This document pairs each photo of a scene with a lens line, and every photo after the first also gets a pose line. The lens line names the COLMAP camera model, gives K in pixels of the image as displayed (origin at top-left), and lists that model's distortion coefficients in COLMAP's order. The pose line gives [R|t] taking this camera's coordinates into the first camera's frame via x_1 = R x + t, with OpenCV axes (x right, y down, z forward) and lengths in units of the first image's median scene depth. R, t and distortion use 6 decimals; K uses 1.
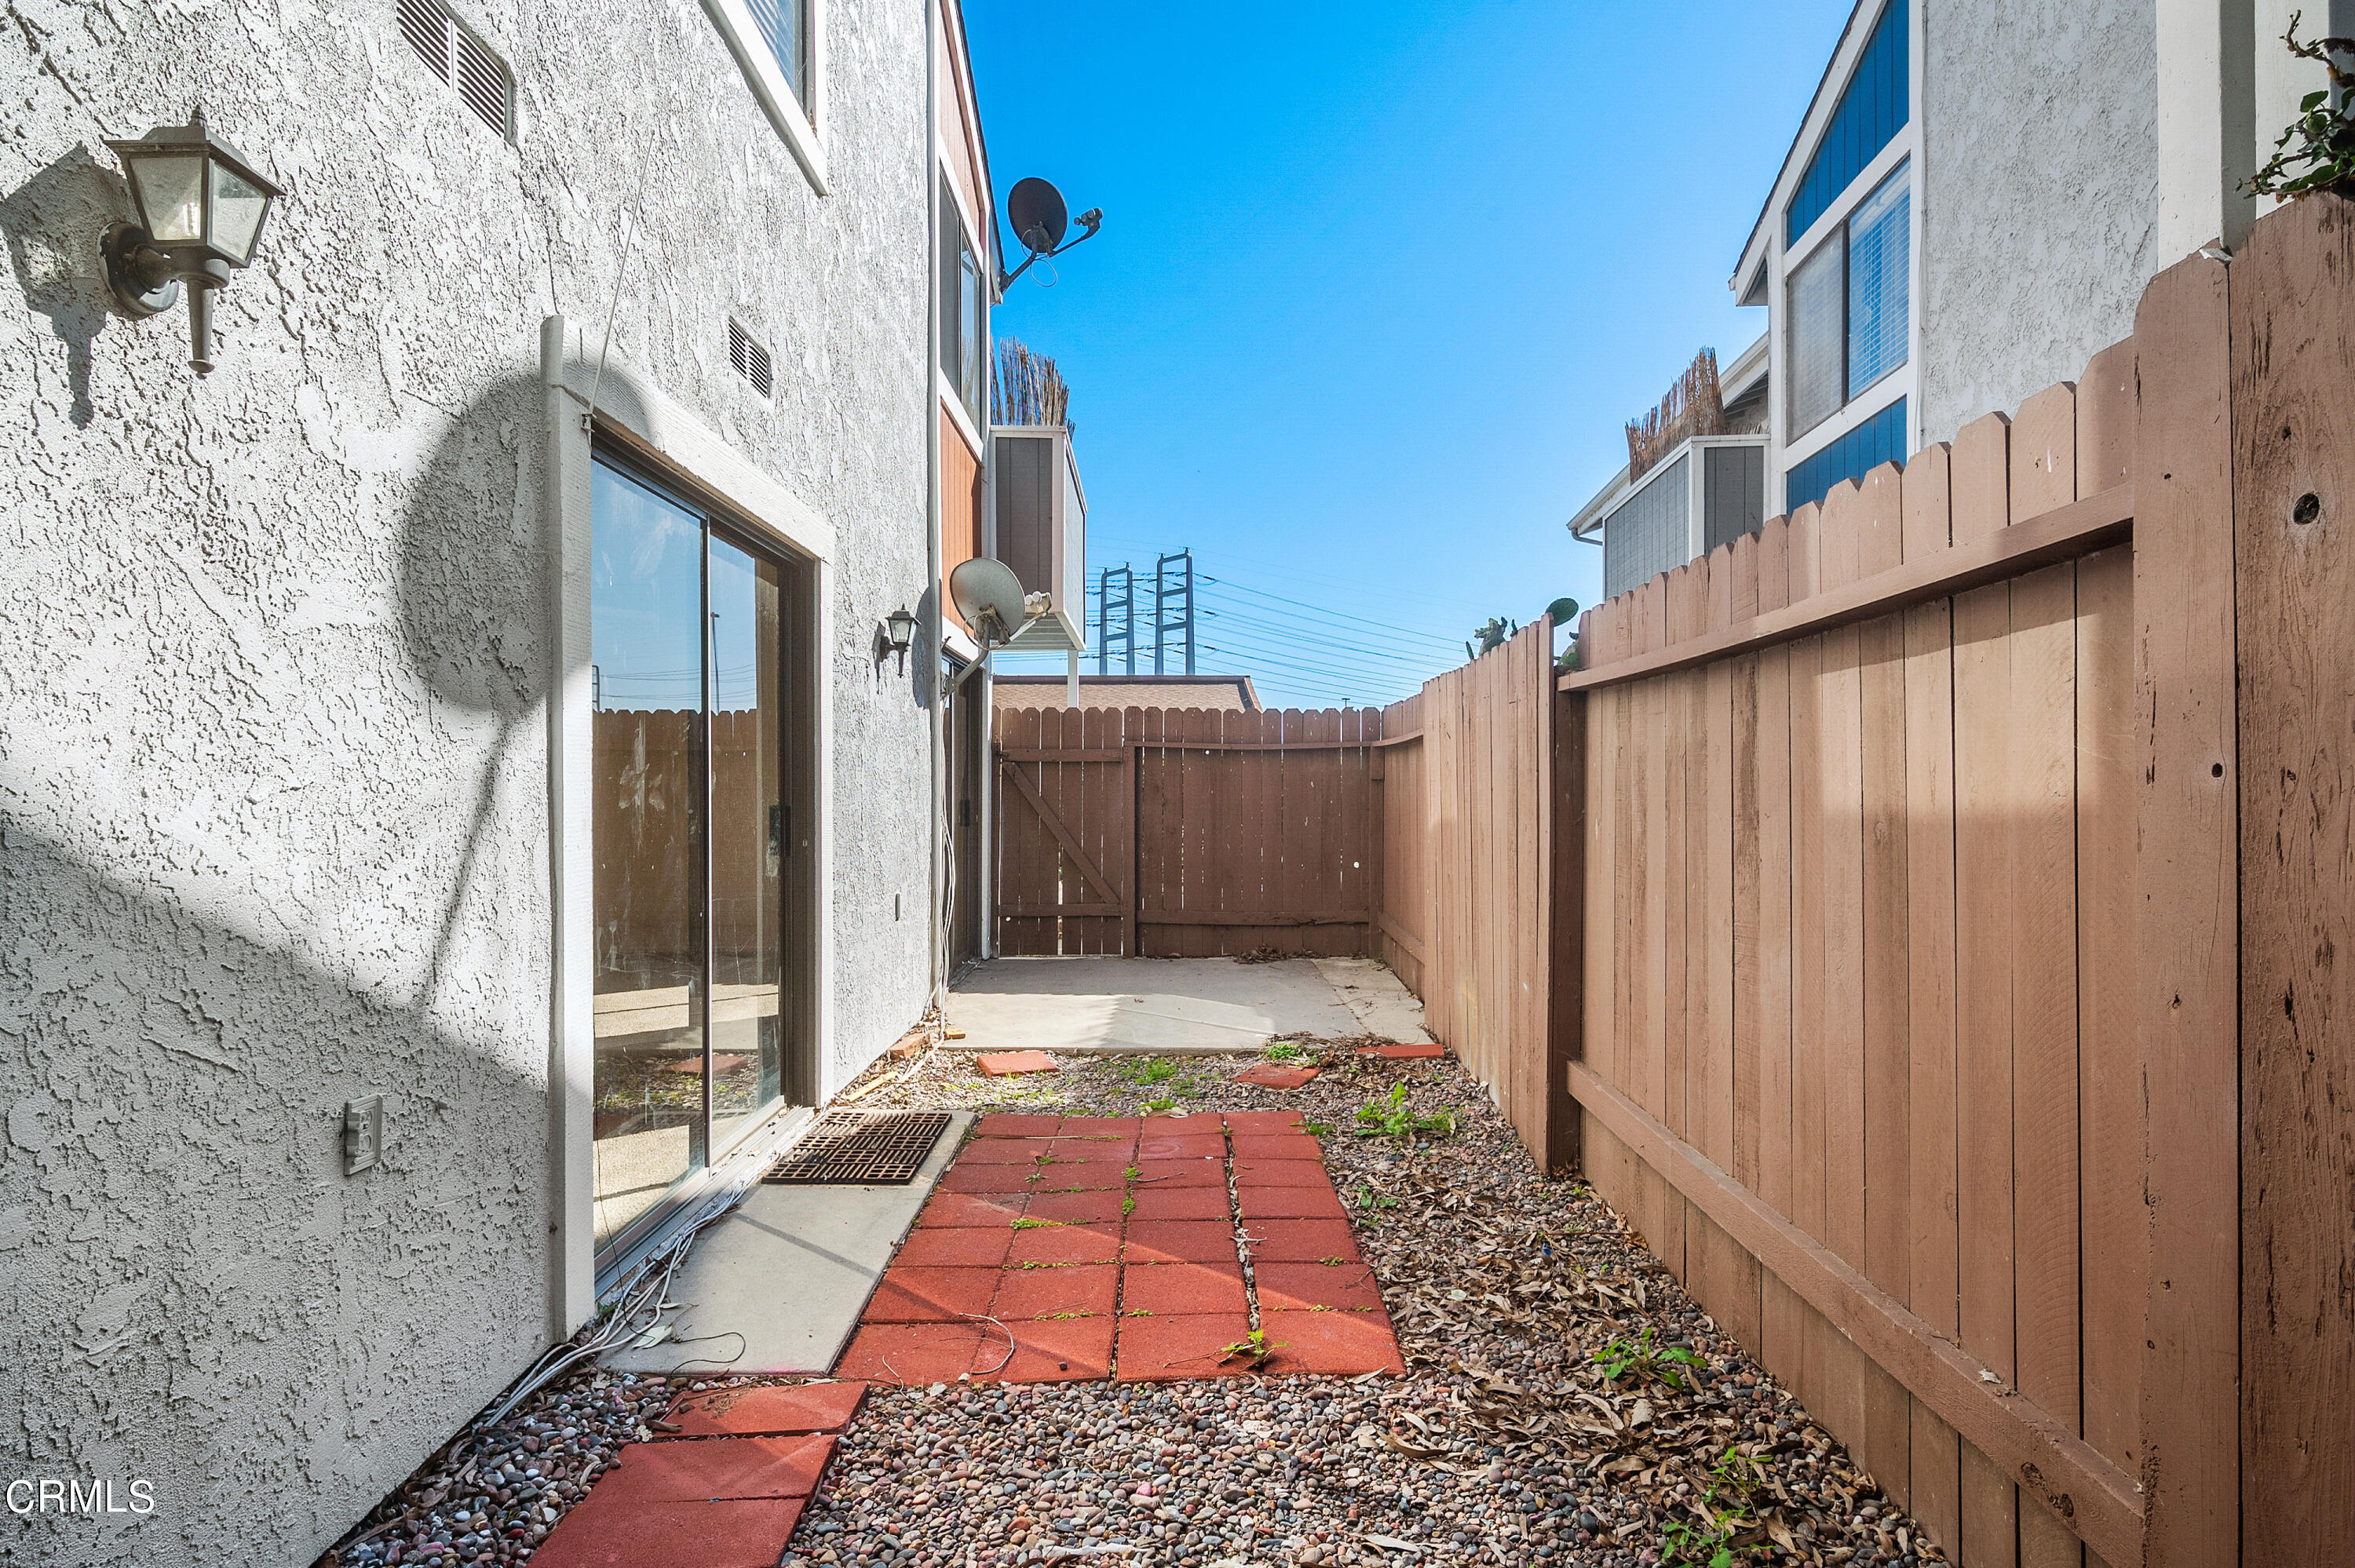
lens RADIAL K [[1255.2, 0, 1190.4], [0, 1255.2, 796.1], [0, 0, 1]] dist [0.016200, -0.012603]
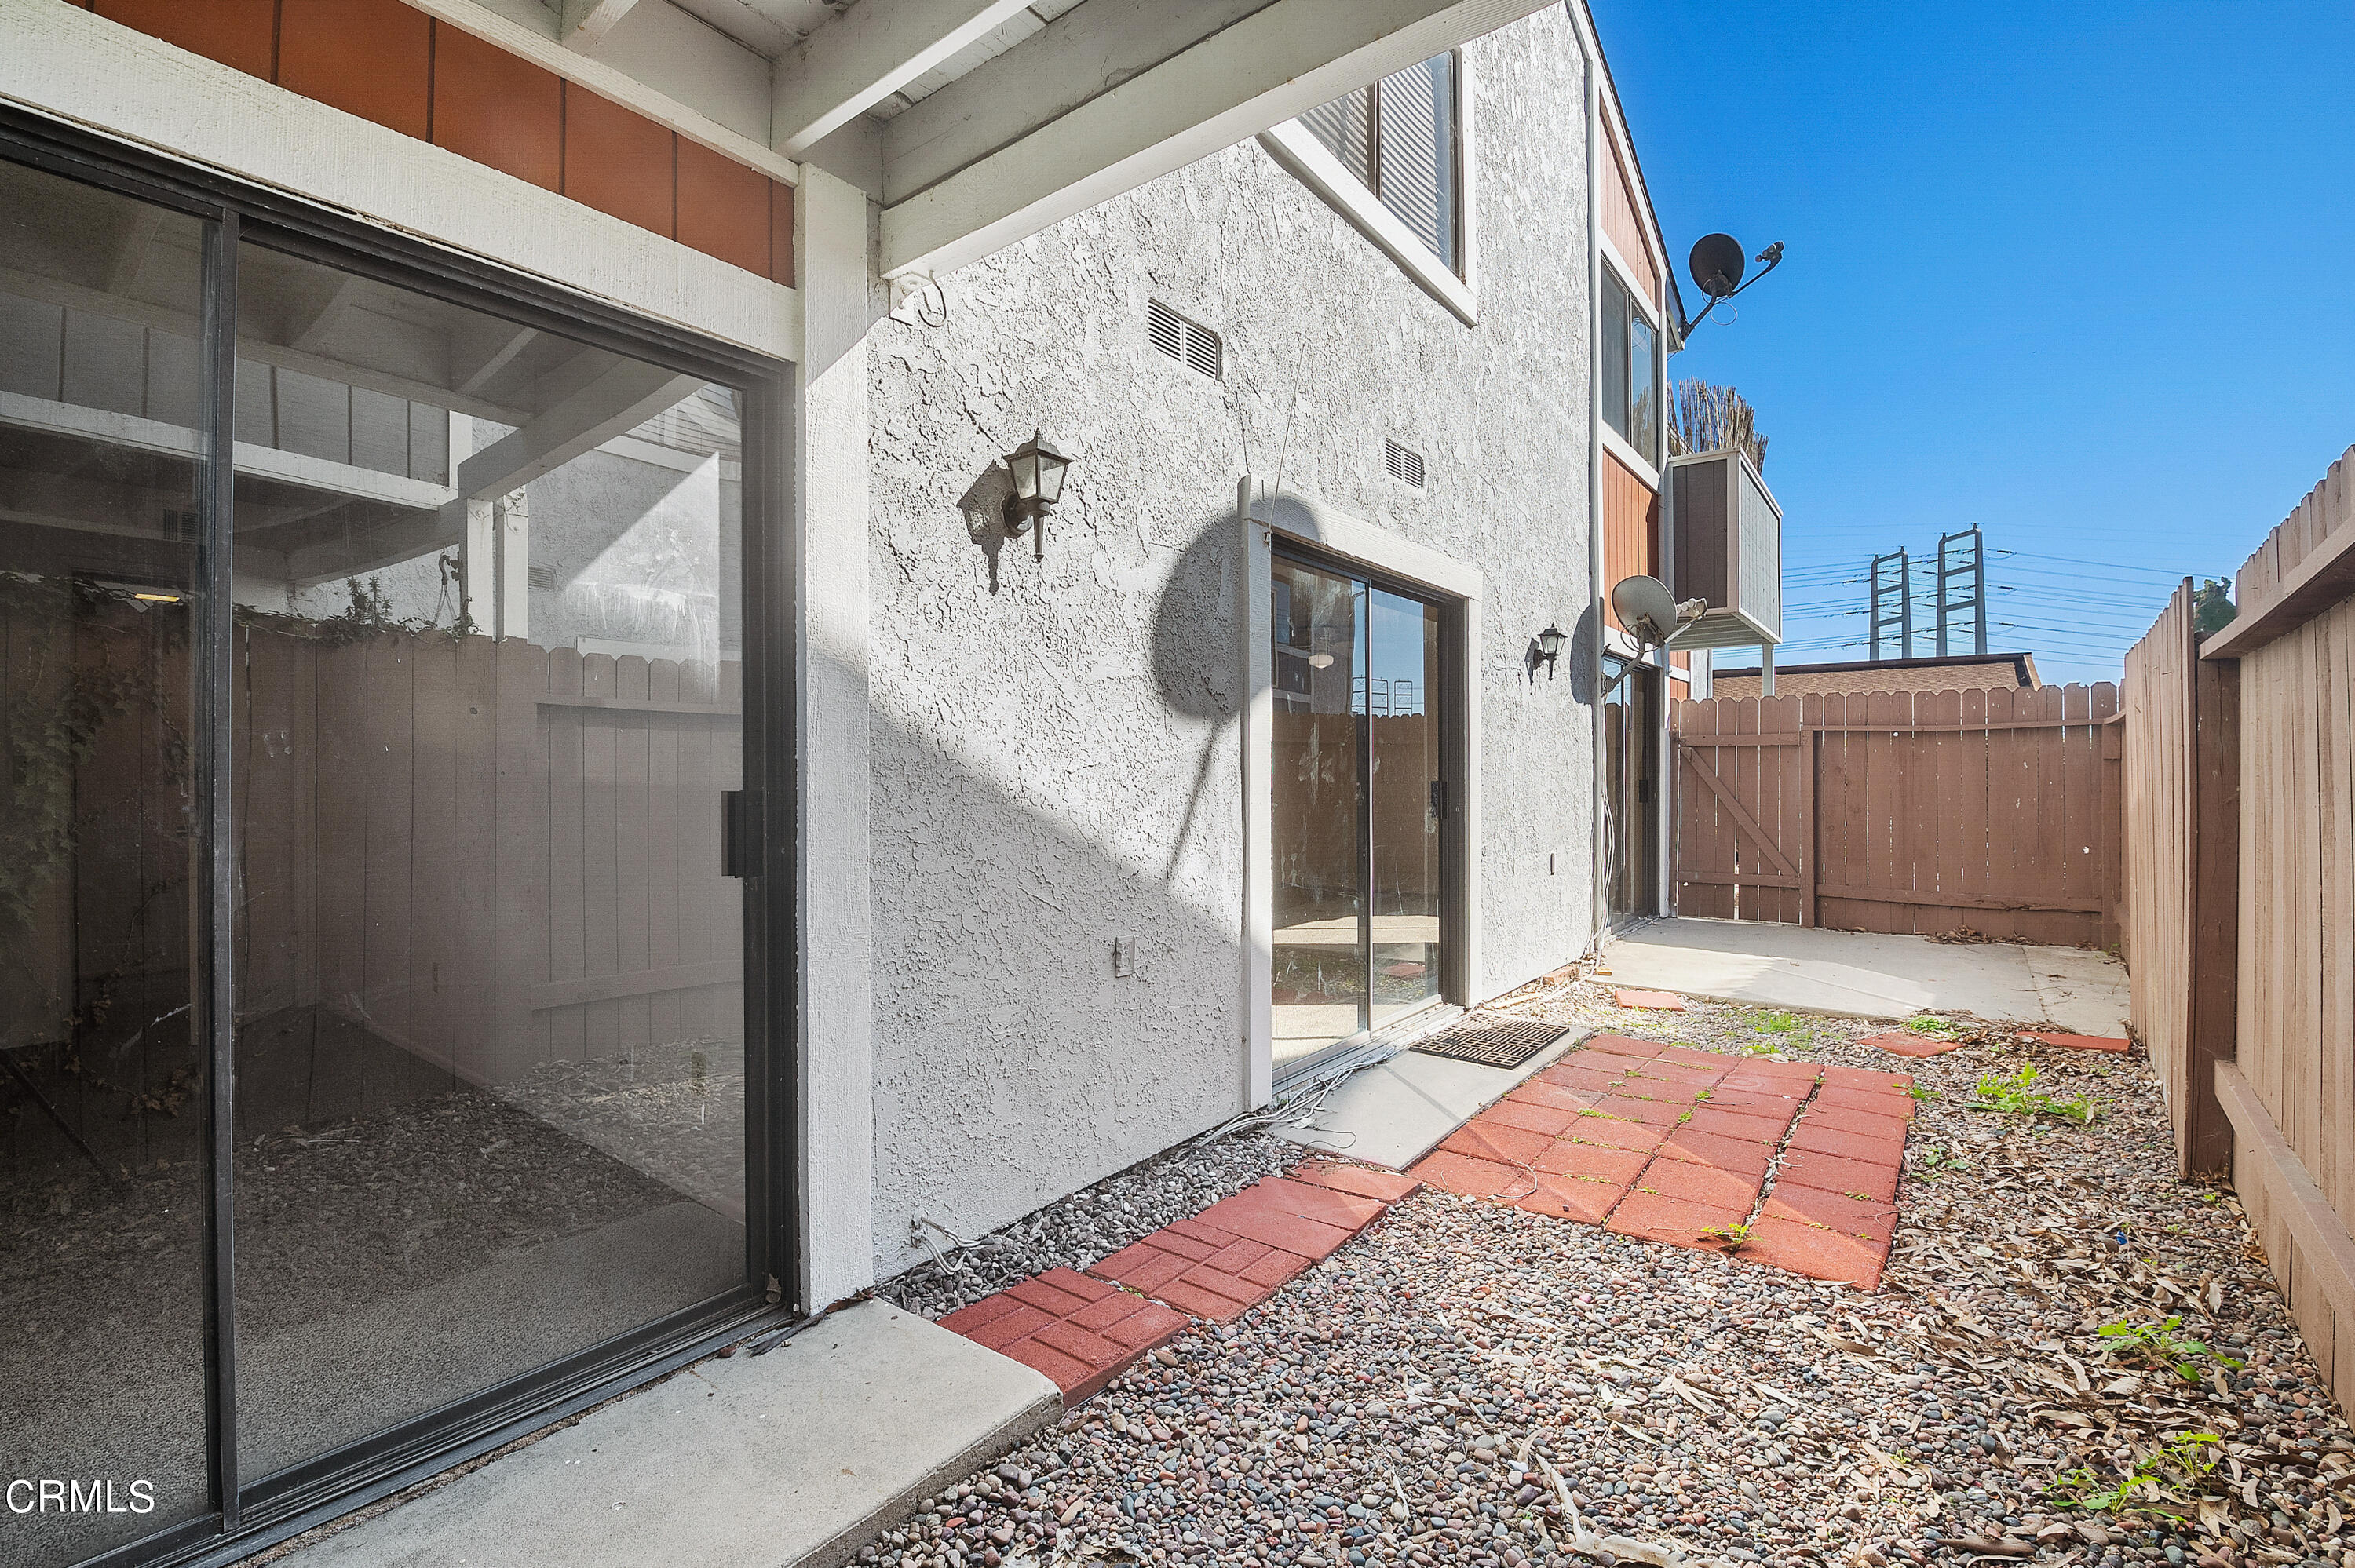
lens RADIAL K [[1022.6, 0, 1160.6], [0, 1022.6, 768.0], [0, 0, 1]] dist [-0.008153, -0.005385]
pose [[0.777761, -0.004467, -0.628544, 0.233183], [-0.002341, 0.999947, -0.010002, 0.008445], [0.628556, 0.009251, 0.777709, -0.086930]]
